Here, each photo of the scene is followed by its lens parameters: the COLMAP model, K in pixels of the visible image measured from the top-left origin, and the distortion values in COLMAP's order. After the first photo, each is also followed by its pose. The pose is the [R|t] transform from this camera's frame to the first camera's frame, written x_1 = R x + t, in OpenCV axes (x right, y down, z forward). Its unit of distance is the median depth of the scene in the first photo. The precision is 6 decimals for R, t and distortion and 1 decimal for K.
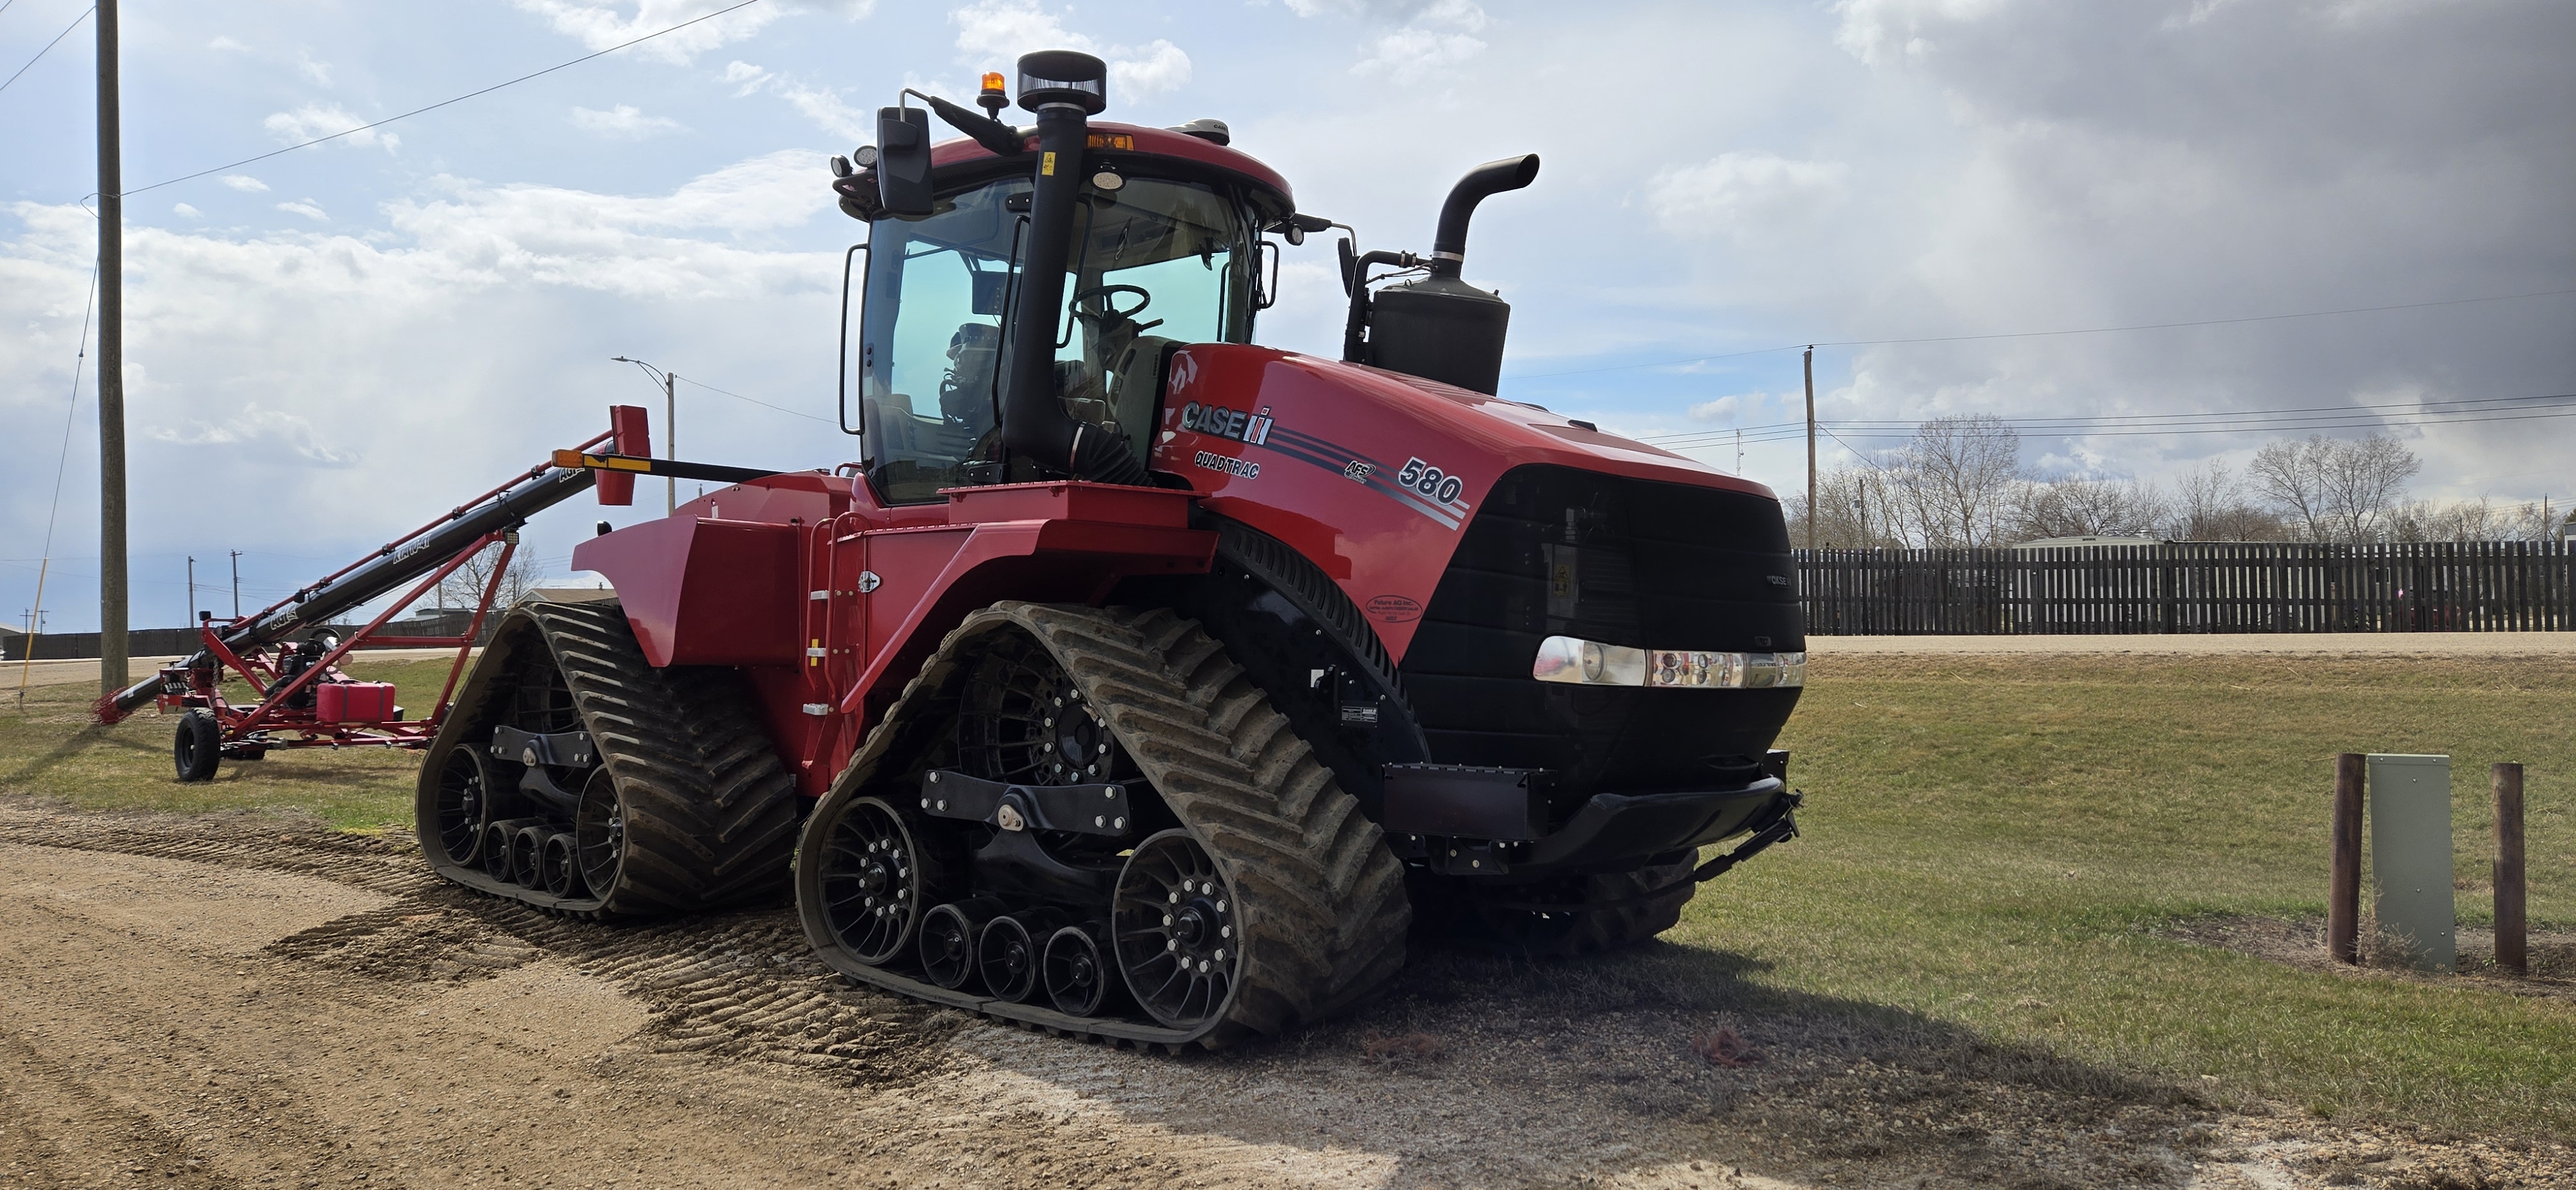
lens RADIAL K [[1709.3, 0, 1252.9], [0, 1709.3, 595.7], [0, 0, 1]] dist [0.038258, -0.002391]
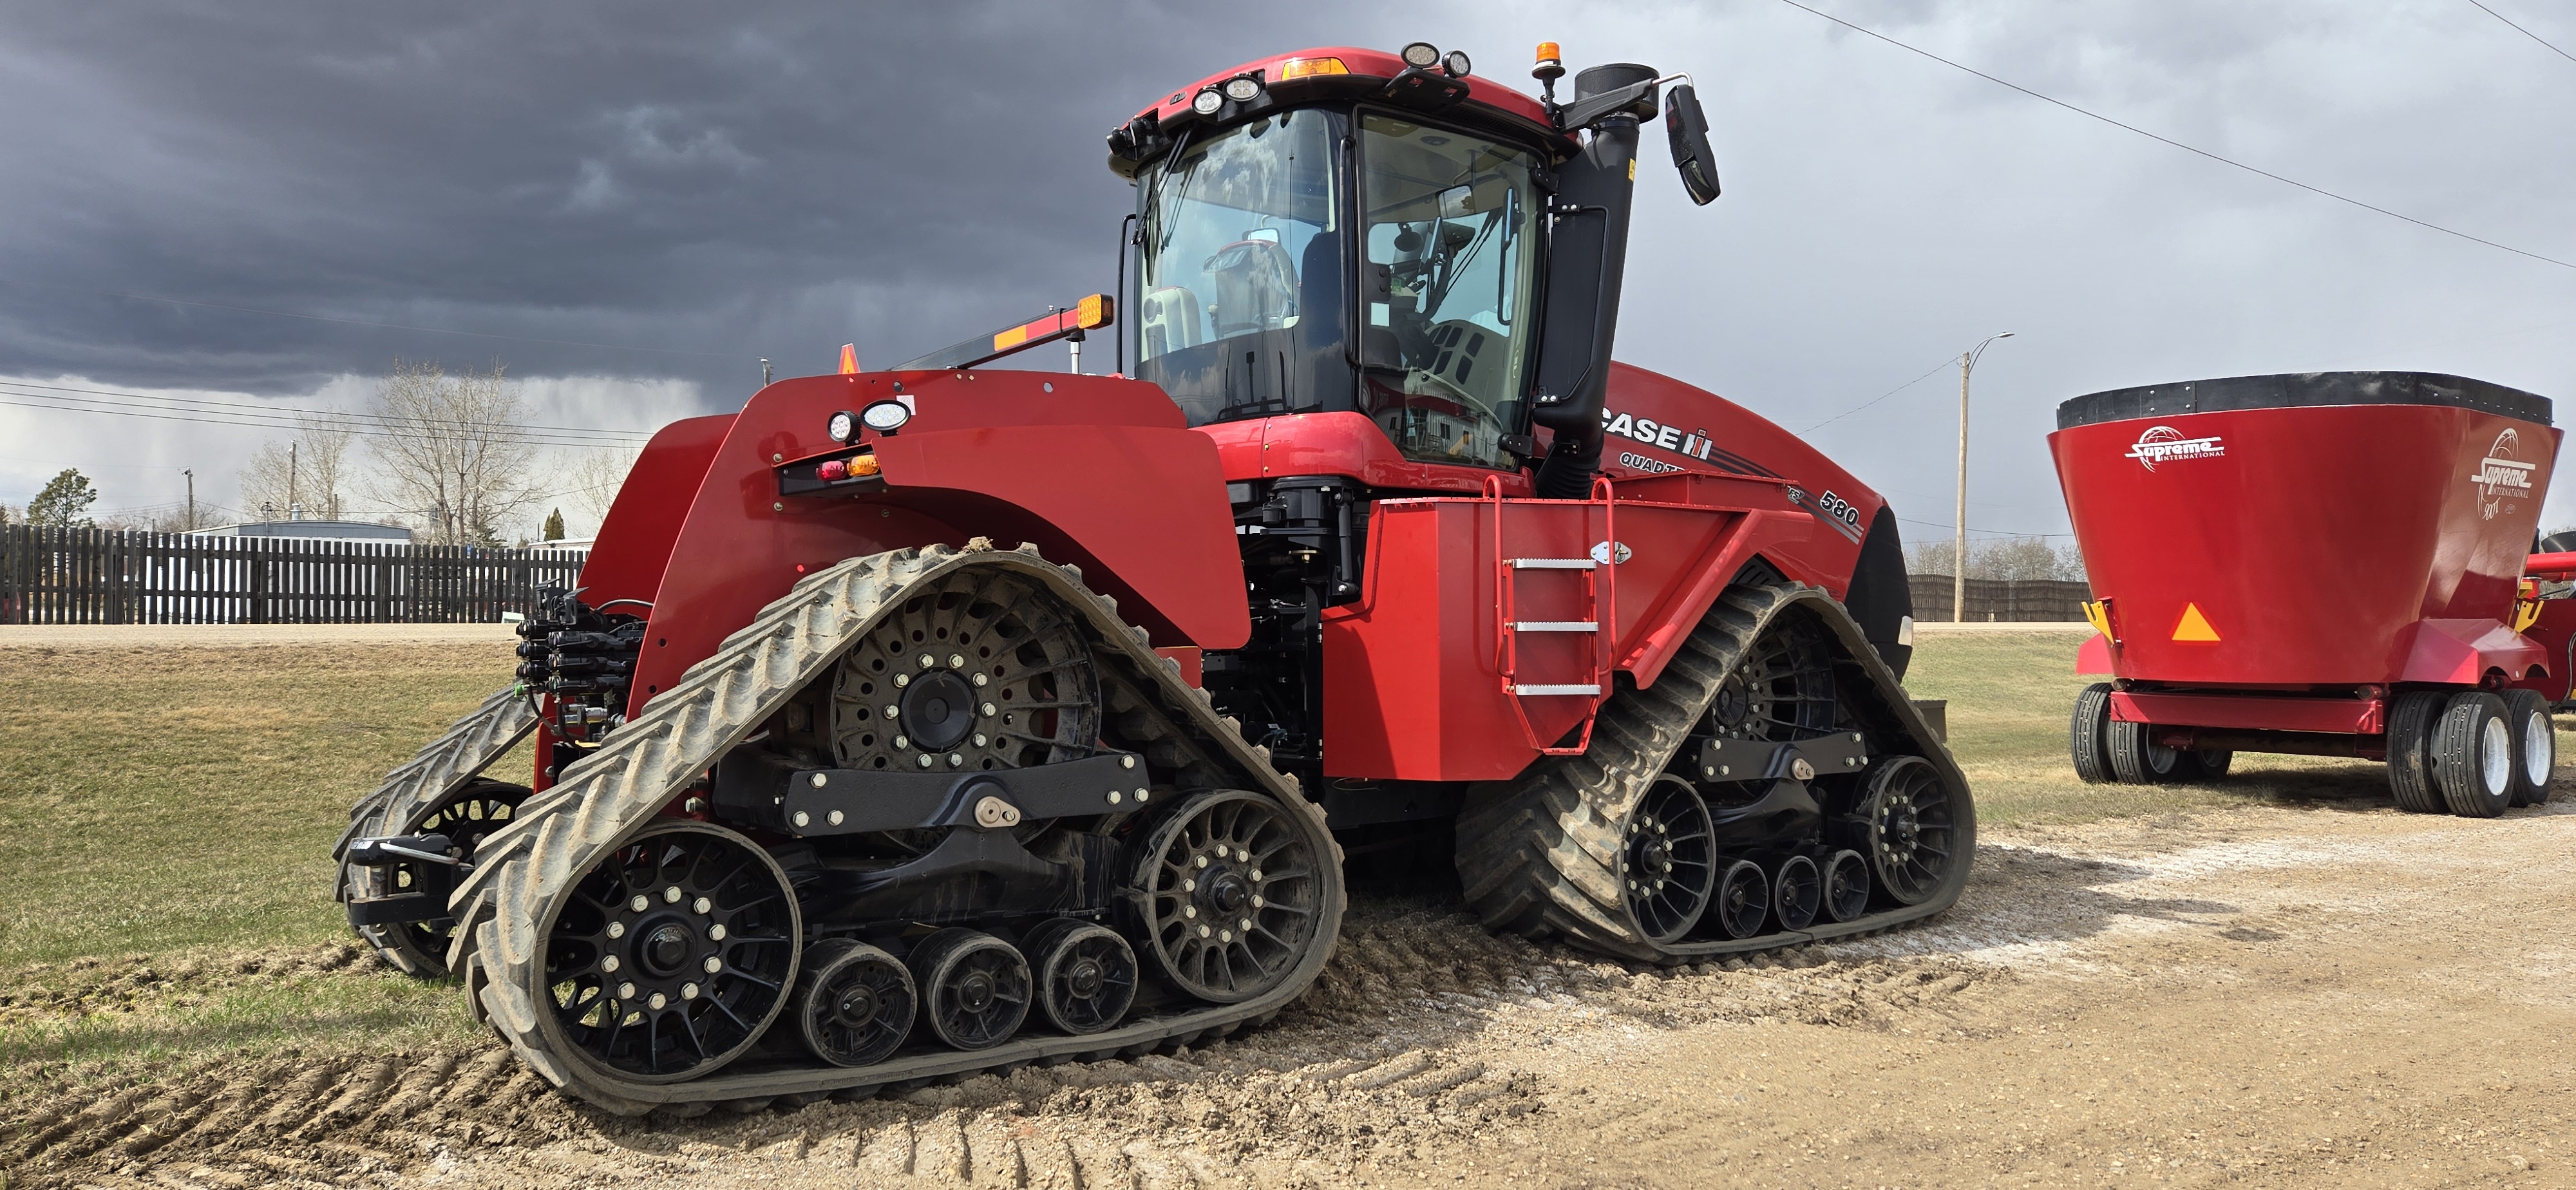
lens RADIAL K [[1709.3, 0, 1252.9], [0, 1709.3, 595.7], [0, 0, 1]] dist [0.038258, -0.002391]
pose [[0.194060, 0.022006, 0.980743, -1.274045], [-0.024814, 0.999539, -0.017517, 0.040059], [-0.980676, -0.020937, 0.194516, 1.077211]]
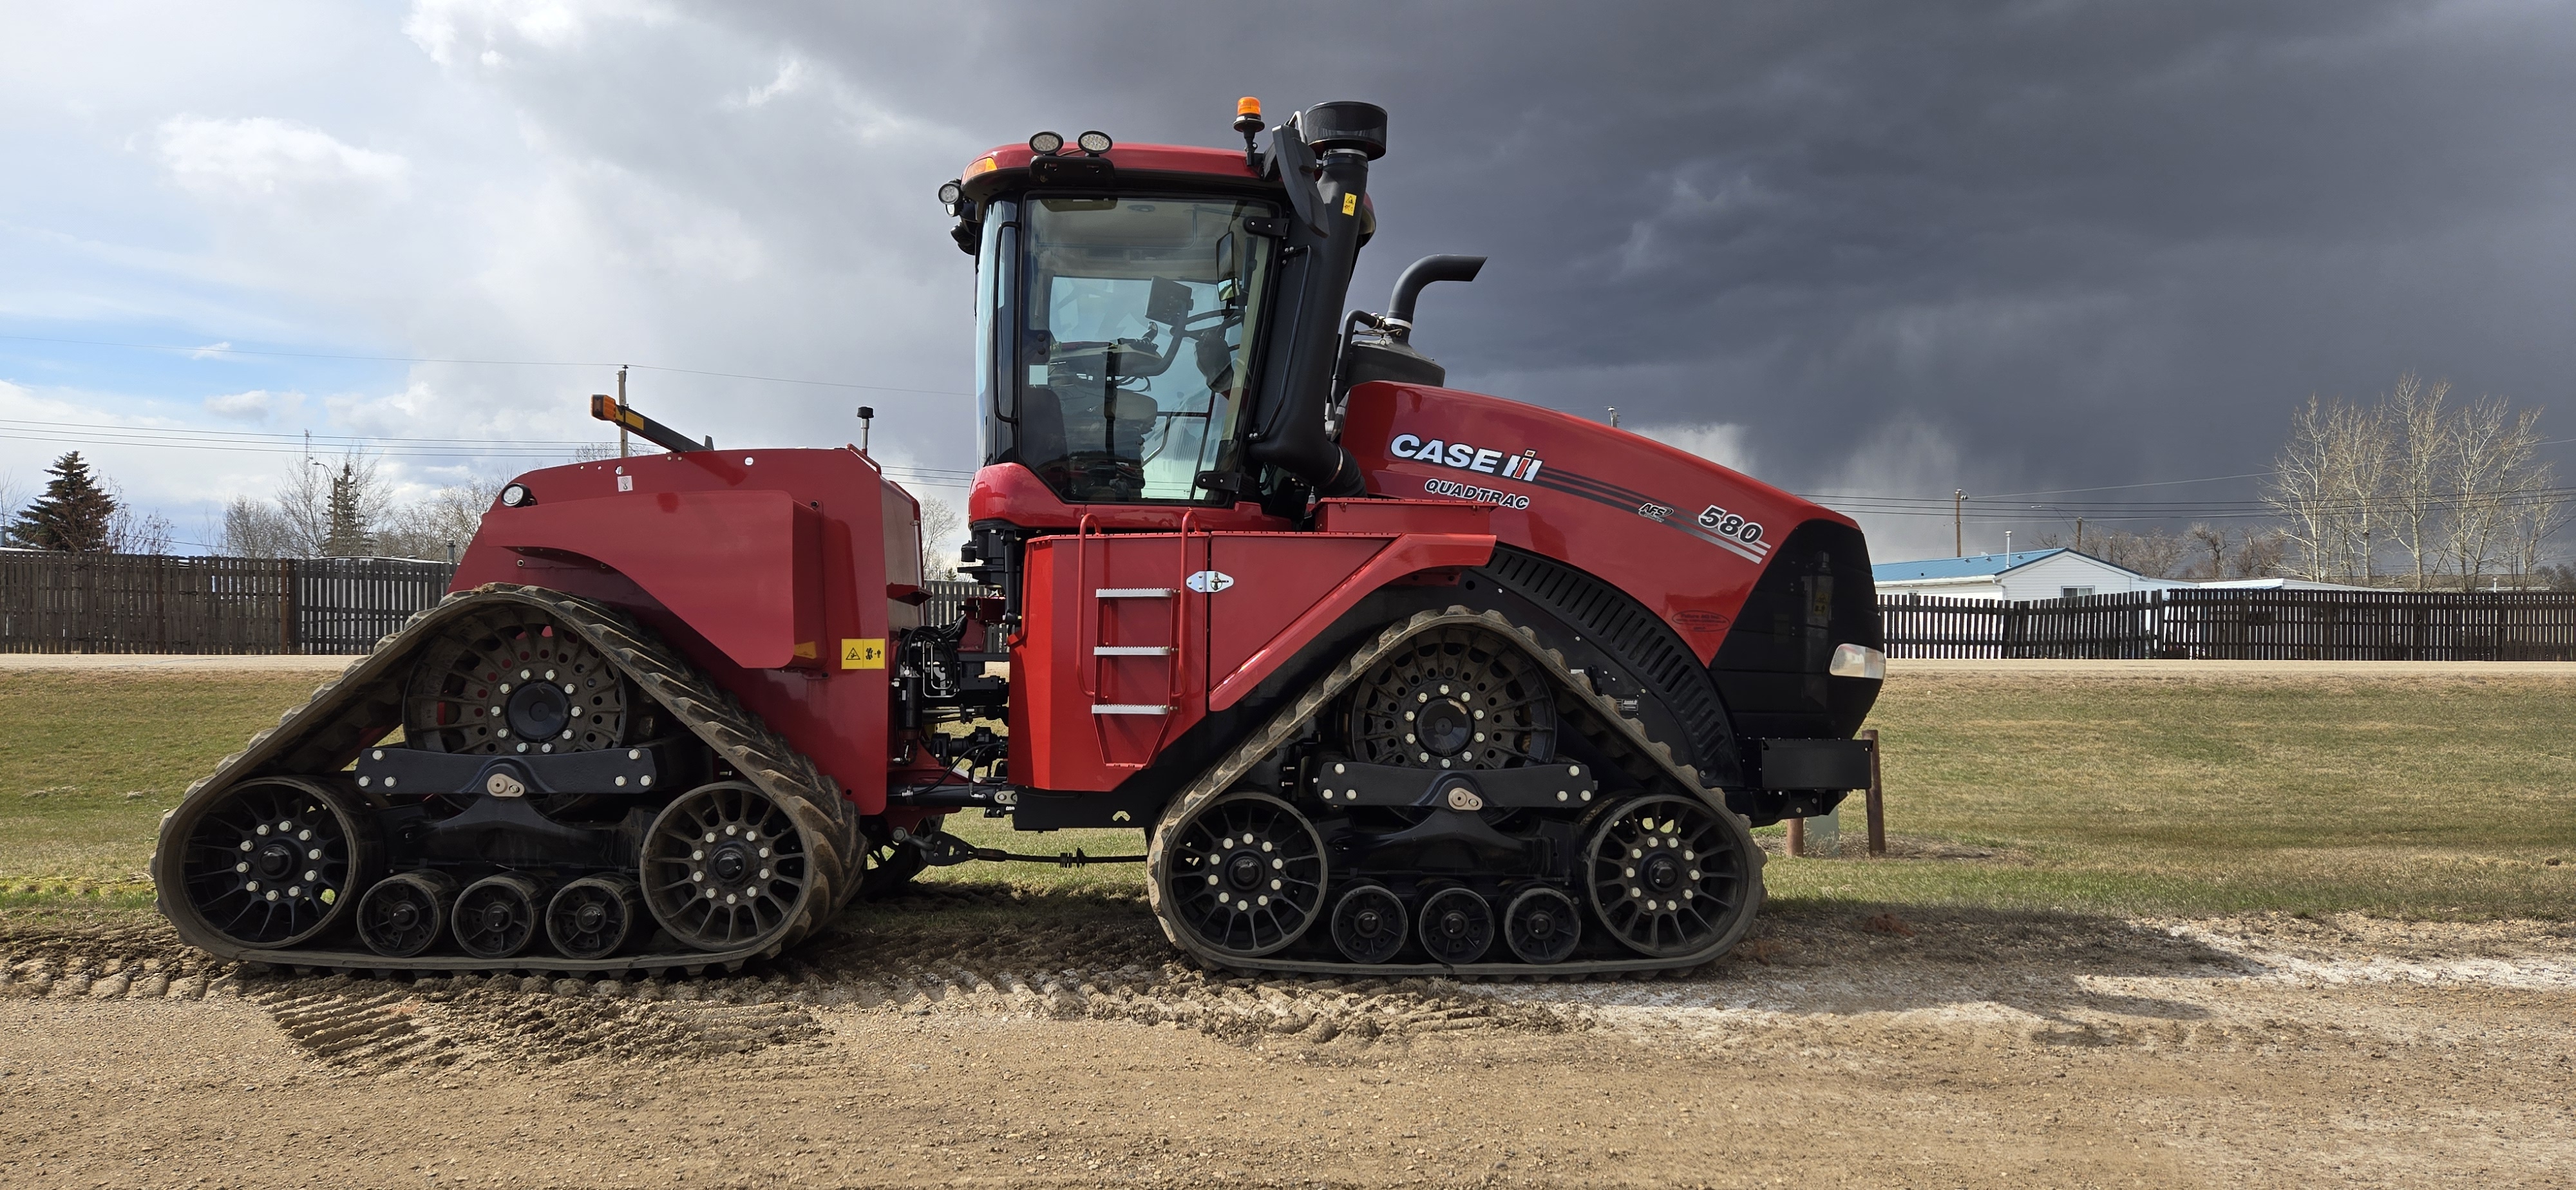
lens RADIAL K [[1709.3, 0, 1252.9], [0, 1709.3, 595.7], [0, 0, 1]] dist [0.038258, -0.002391]
pose [[0.705046, 0.034507, 0.708322, -0.977146], [-0.024003, 0.999404, -0.024796, 0.026344], [-0.708755, 0.000481, 0.705454, 0.292360]]
